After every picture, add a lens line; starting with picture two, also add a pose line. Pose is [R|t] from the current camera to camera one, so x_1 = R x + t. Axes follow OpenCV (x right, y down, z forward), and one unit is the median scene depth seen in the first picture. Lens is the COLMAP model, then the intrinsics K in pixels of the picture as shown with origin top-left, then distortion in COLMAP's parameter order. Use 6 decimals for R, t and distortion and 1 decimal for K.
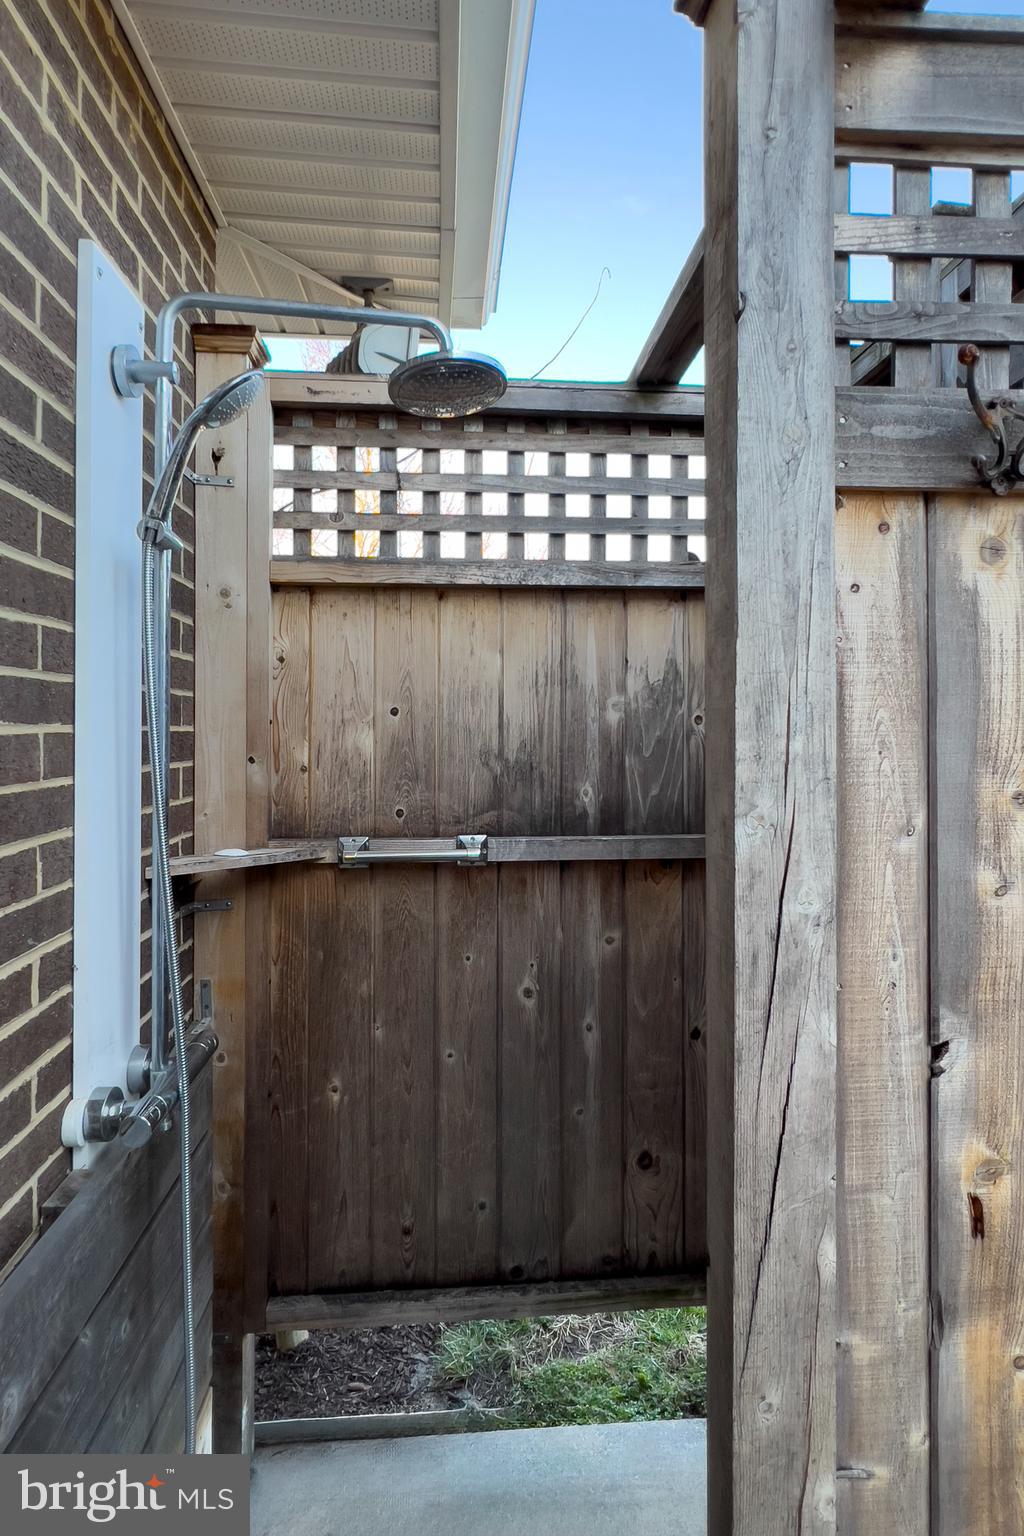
lens RADIAL K [[779.6, 0, 519.6], [0, 779.6, 720.0], [0, 0, 1]] dist [-0.001361, -0.000267]
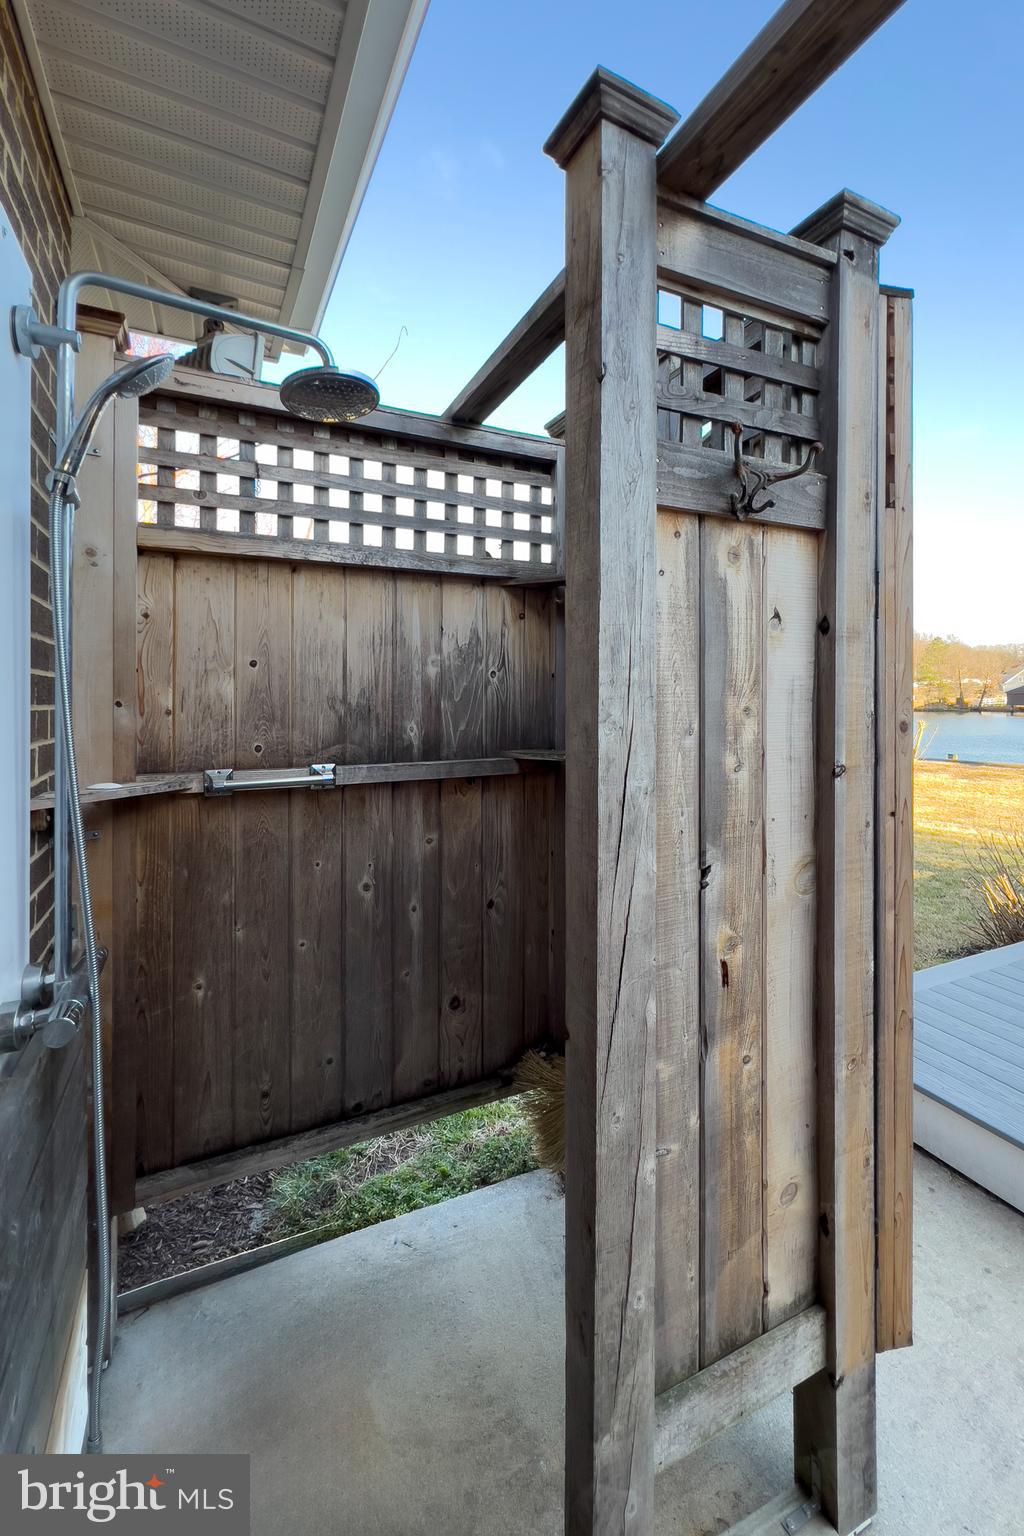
lens RADIAL K [[612.8, 0, 490.0], [0, 612.8, 695.9], [0, 0, 1]] dist [-0.001512, 0.000344]
pose [[0.940899, 0.001773, 0.338683, -0.146262], [-0.004413, 0.999966, 0.007027, 0.032394], [-0.338659, -0.008106, 0.940874, -0.005006]]
